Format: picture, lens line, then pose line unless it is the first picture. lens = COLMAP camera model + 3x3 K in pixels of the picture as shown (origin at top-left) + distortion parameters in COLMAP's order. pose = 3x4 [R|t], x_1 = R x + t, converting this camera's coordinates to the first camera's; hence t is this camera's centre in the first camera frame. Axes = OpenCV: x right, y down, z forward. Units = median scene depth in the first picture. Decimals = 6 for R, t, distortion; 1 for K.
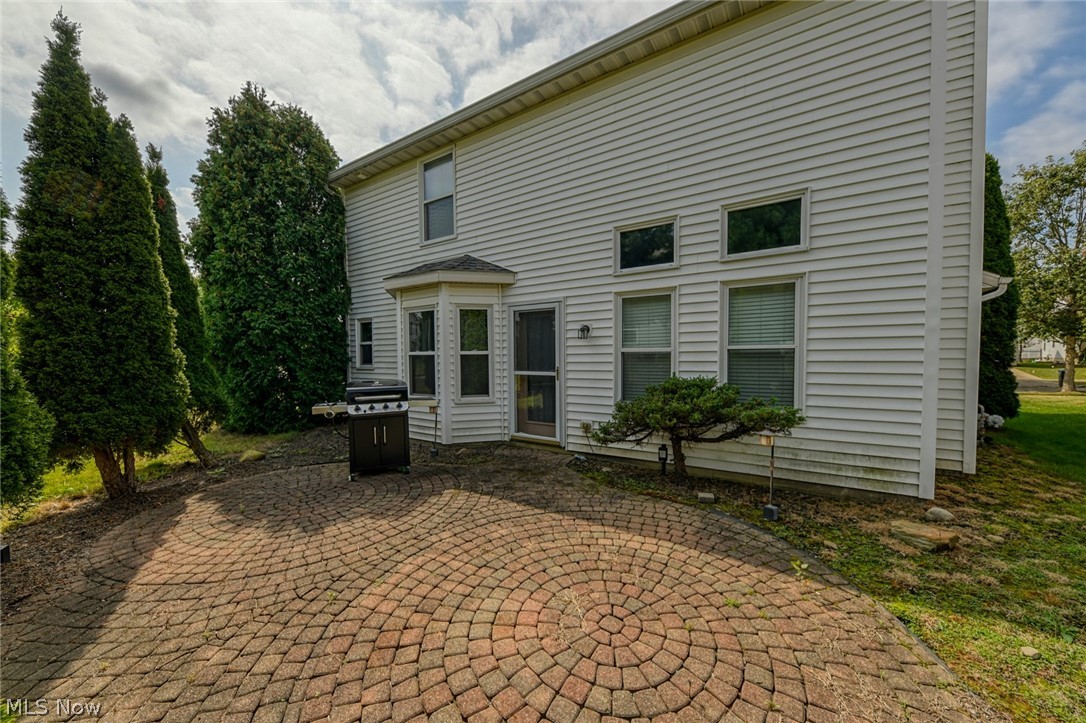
lens RADIAL K [[369.2, 0, 561.9], [0, 369.2, 368.7], [0, 0, 1]] dist [0.013096, -0.007057]
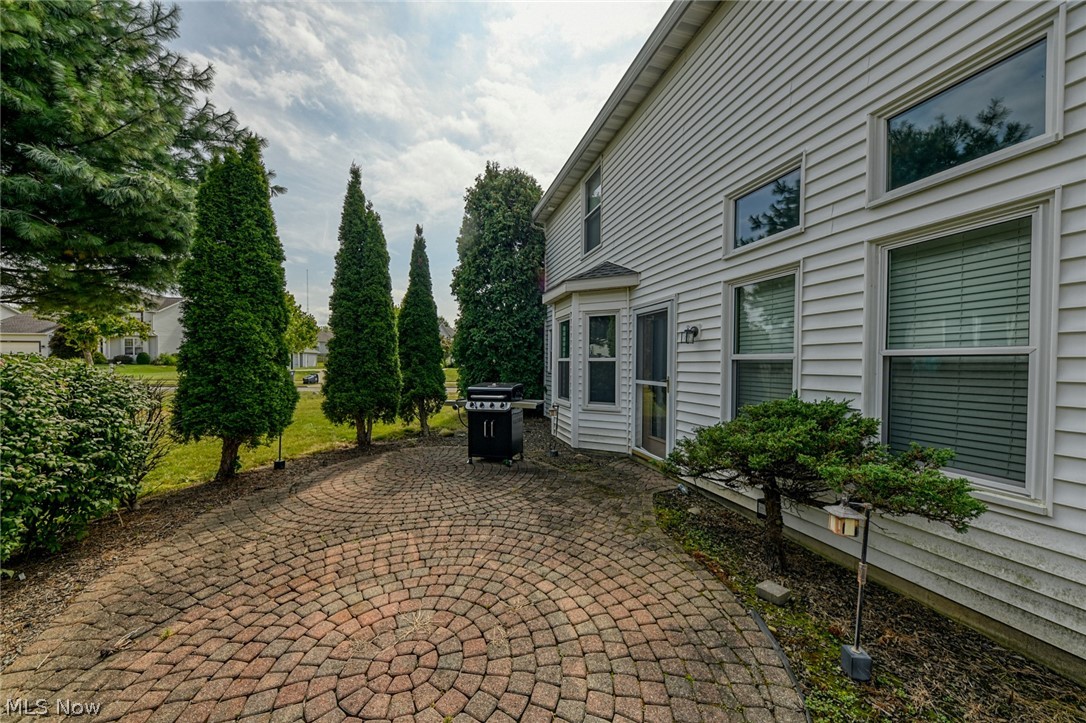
lens RADIAL K [[369.2, 0, 561.9], [0, 369.2, 368.7], [0, 0, 1]] dist [0.013096, -0.007057]
pose [[0.771954, 0.022054, -0.635296, 0.439766], [-0.033859, 0.999406, -0.006449, -0.012242], [0.634776, 0.026489, 0.772242, 0.241070]]
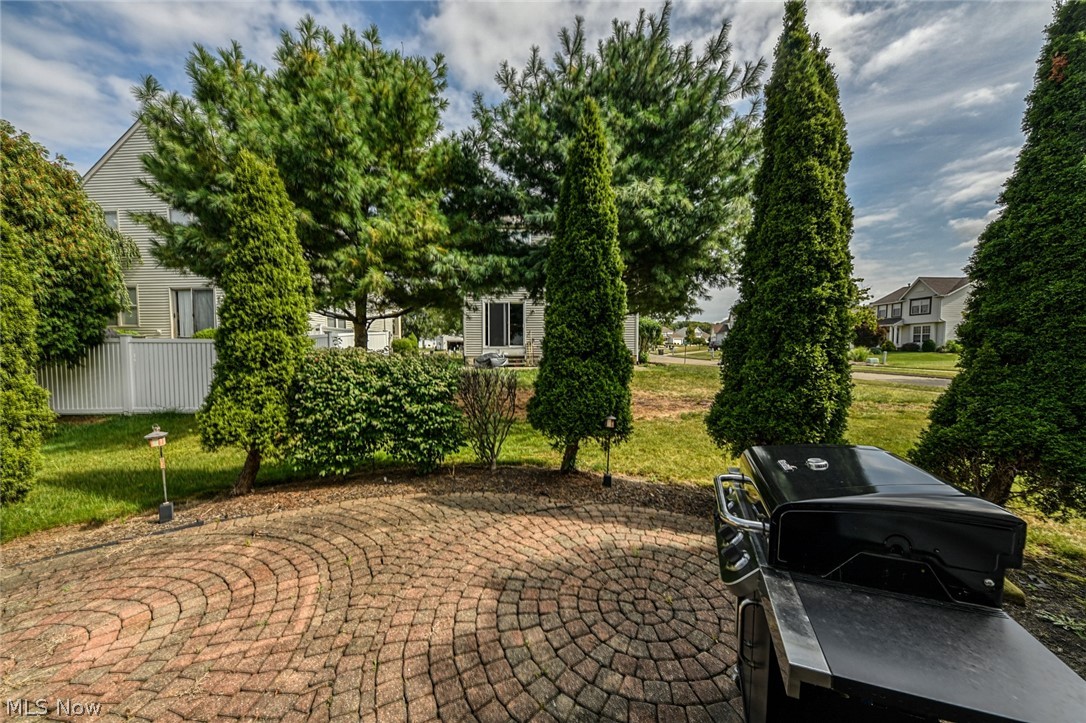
lens RADIAL K [[369.2, 0, 561.9], [0, 369.2, 368.7], [0, 0, 1]] dist [0.013096, -0.007057]
pose [[-0.747759, 0.048989, -0.662160, -0.179711], [-0.009709, 0.996361, 0.084679, -0.065905], [0.663899, 0.069748, -0.744563, 1.145532]]
